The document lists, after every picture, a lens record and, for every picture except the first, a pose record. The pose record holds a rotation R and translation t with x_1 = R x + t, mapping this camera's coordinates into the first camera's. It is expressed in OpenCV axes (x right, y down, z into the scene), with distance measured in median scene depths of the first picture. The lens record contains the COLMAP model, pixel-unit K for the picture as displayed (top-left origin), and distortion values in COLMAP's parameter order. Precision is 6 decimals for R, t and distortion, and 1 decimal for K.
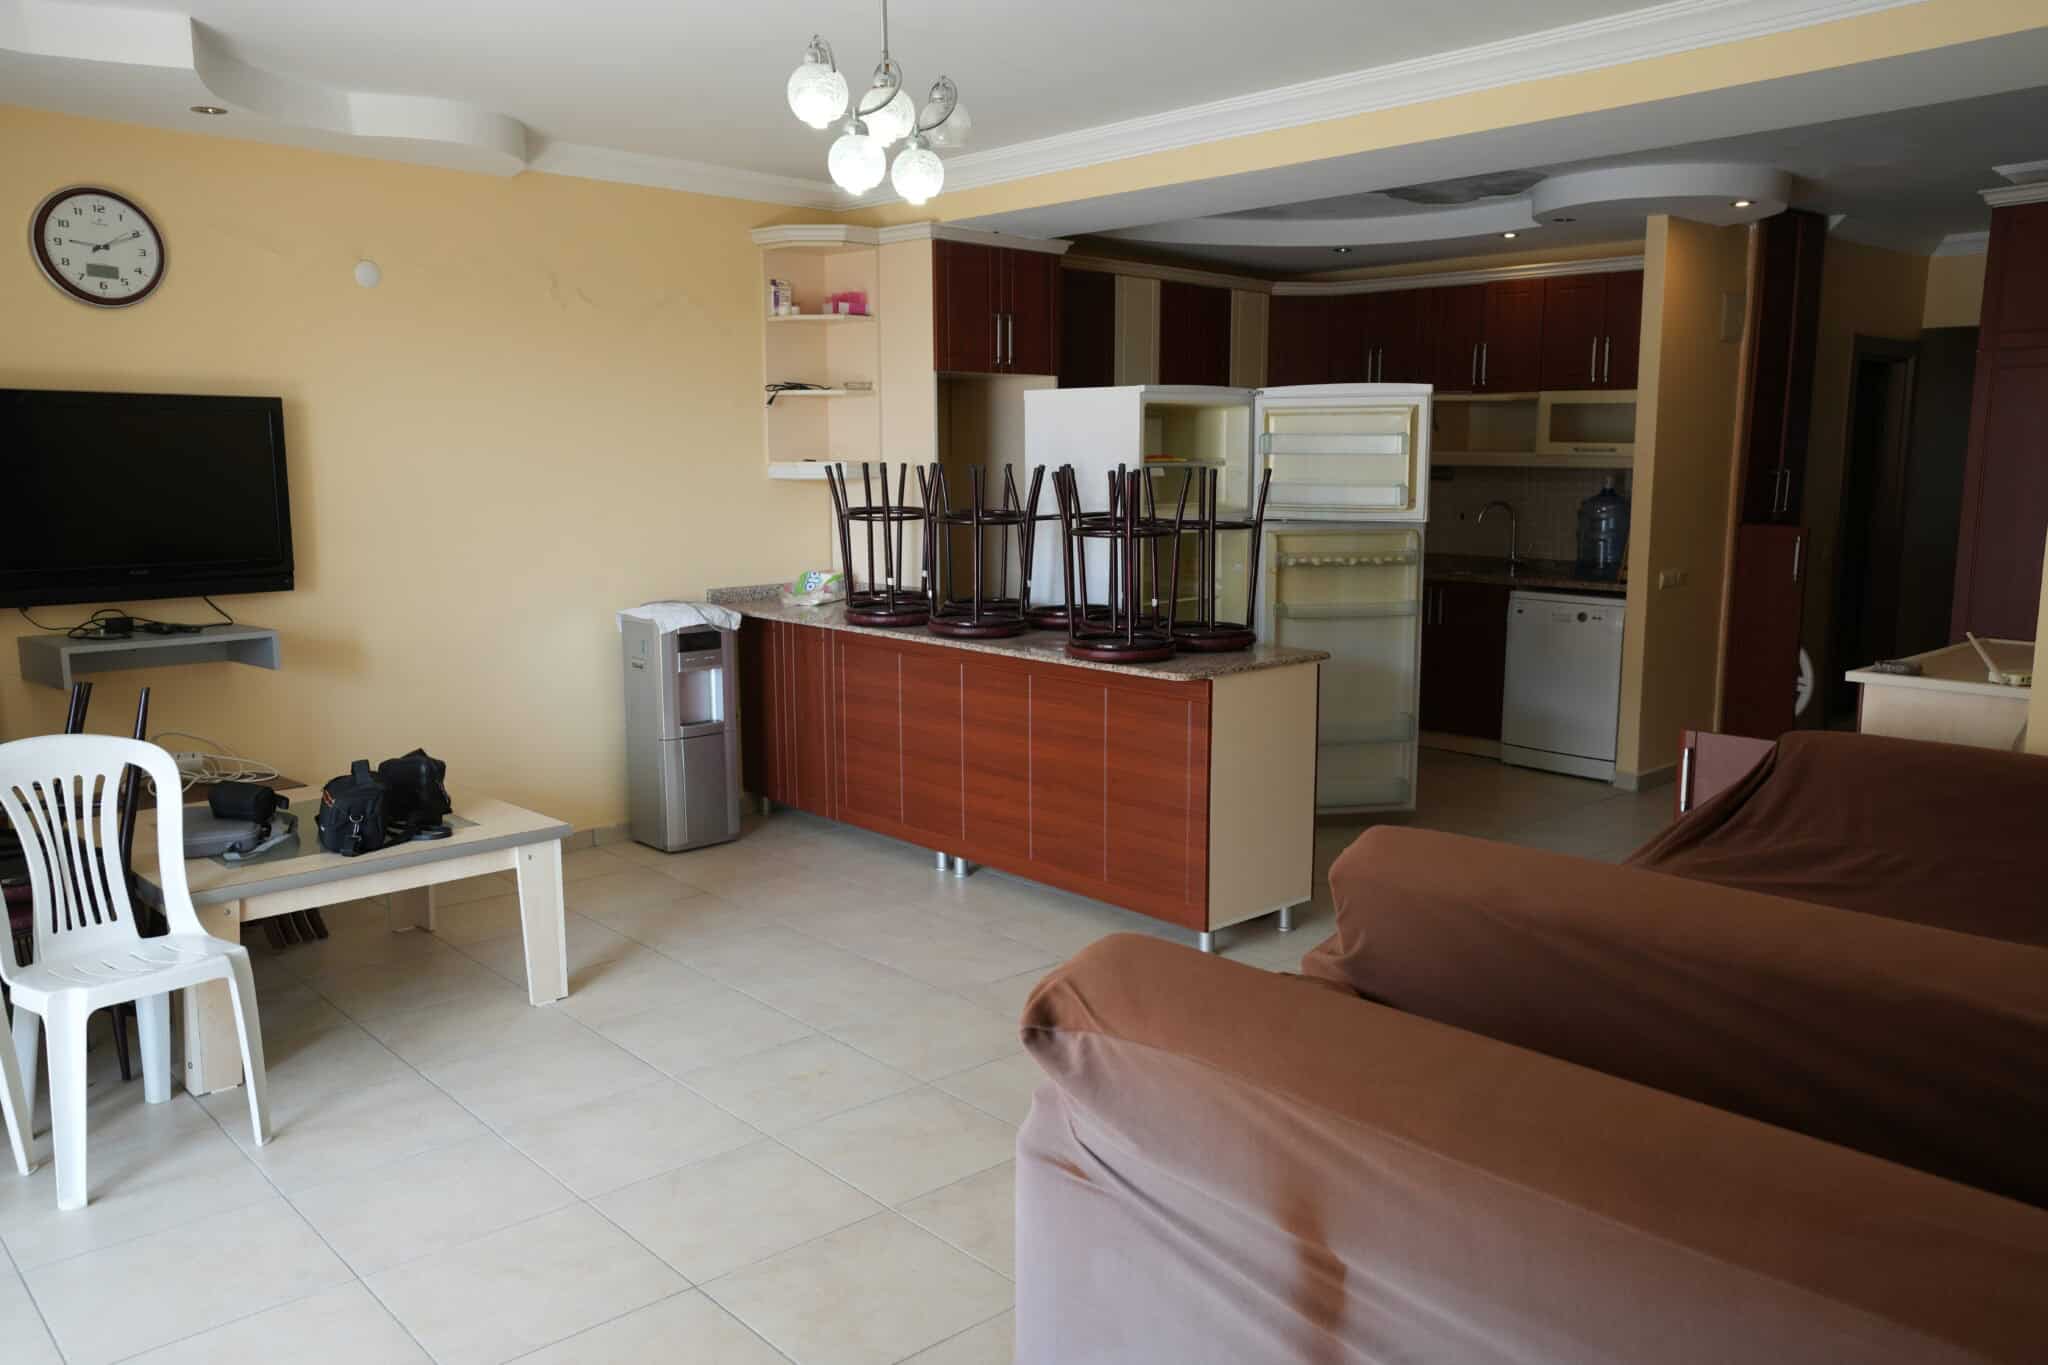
lens RADIAL K [[1563.8, 0, 1027.3], [0, 1563.8, 687.6], [0, 0, 1]] dist [-0.010659, 0.077955]
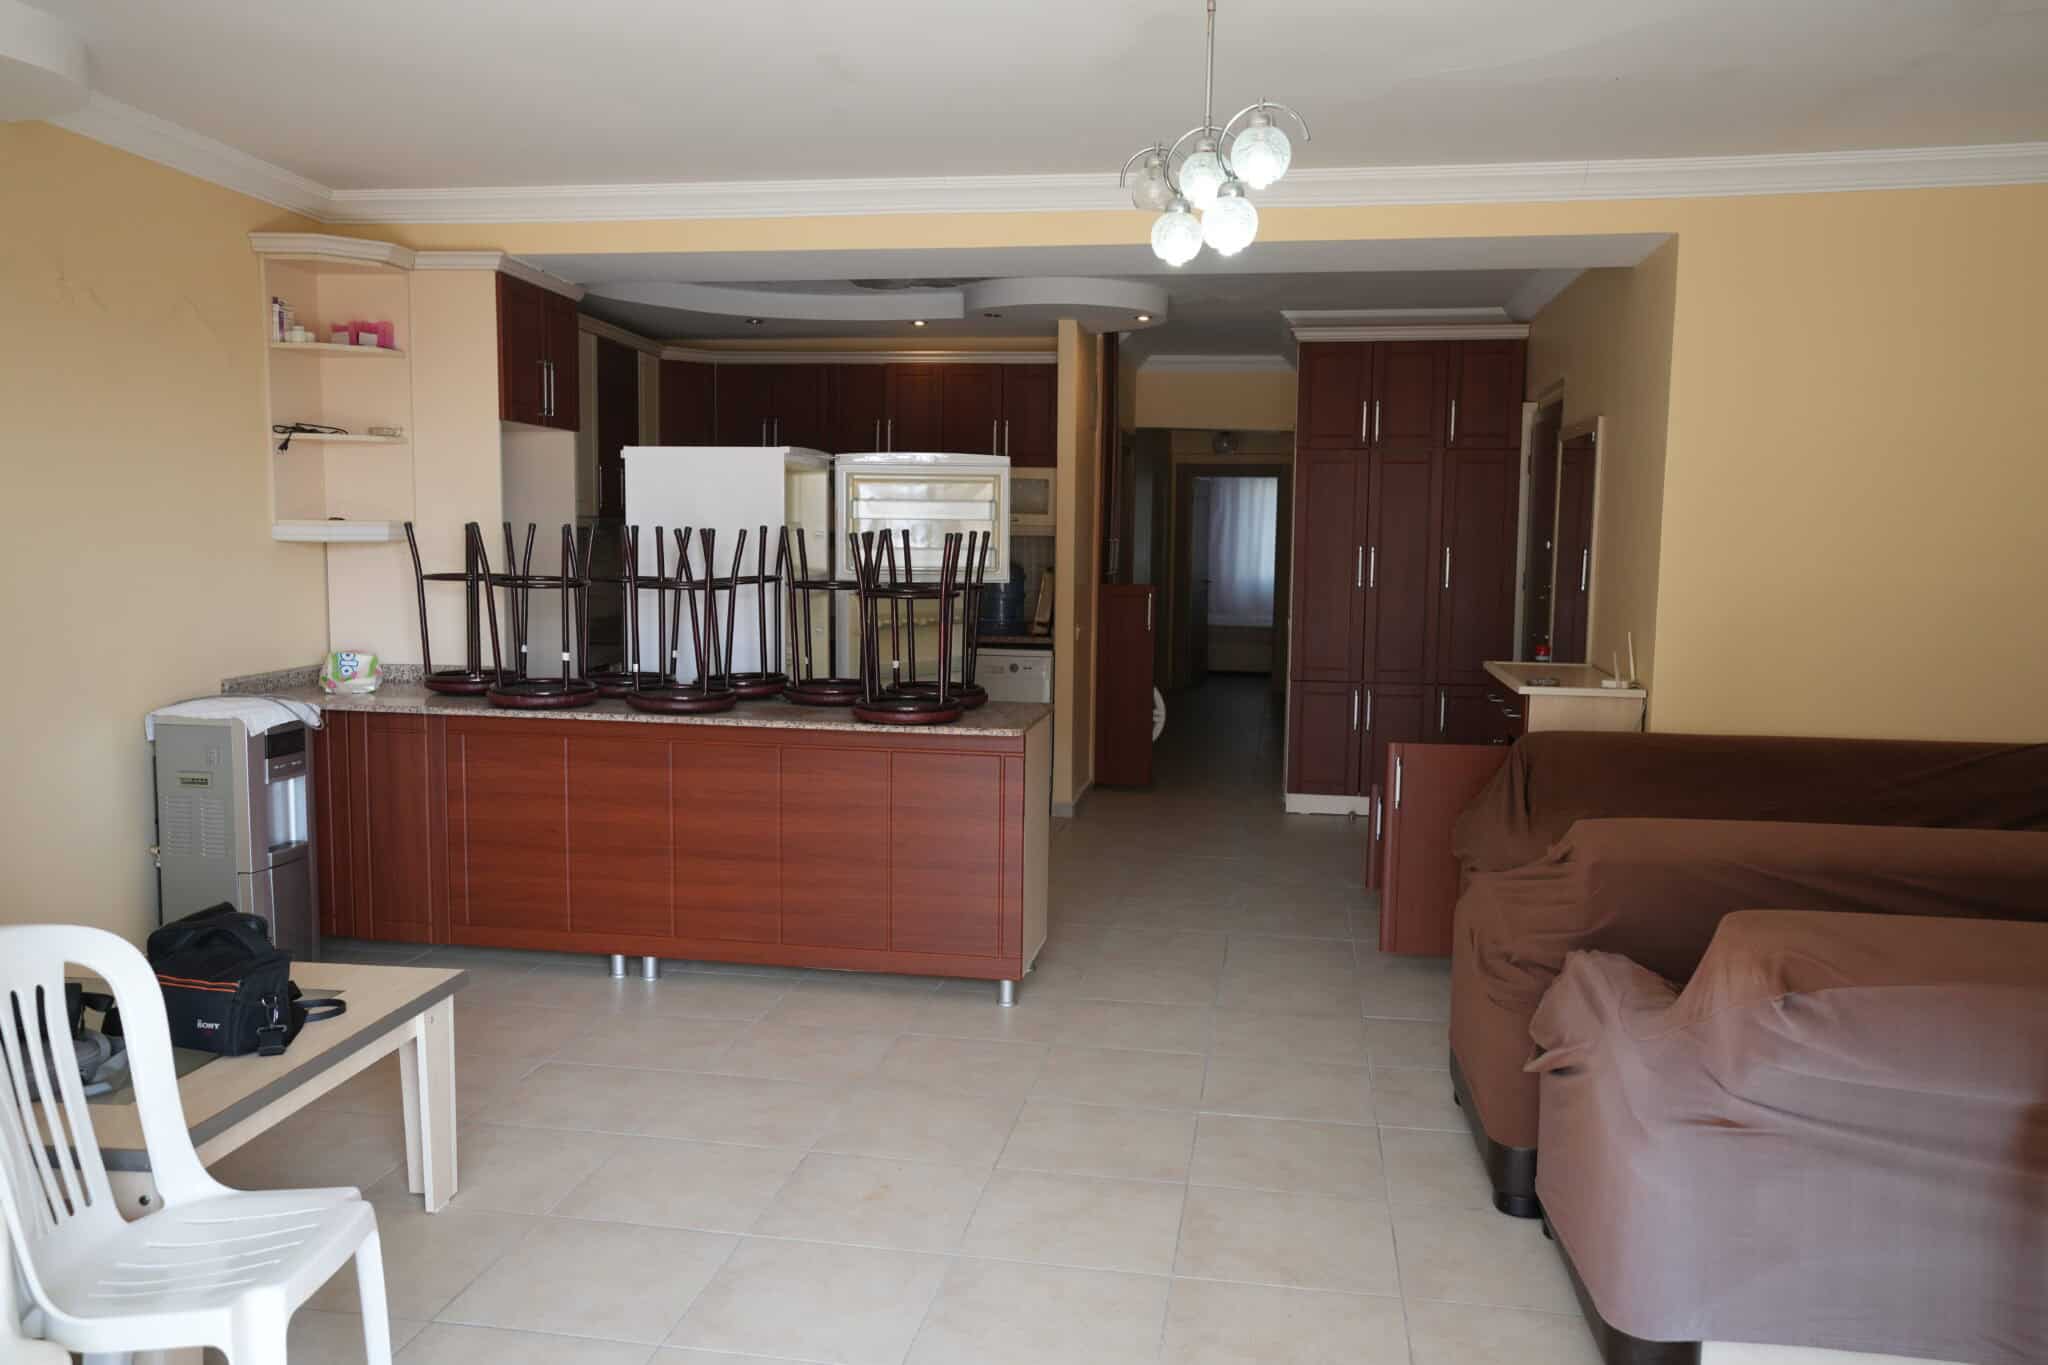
lens RADIAL K [[1563.8, 0, 1029.0], [0, 1563.8, 683.1], [0, 0, 1]] dist [-0.010659, 0.077955]
pose [[0.785109, -0.051531, 0.617211, -0.369297], [0.081280, 0.996487, -0.020194, -0.012148], [-0.614001, 0.066022, 0.786539, 0.129581]]
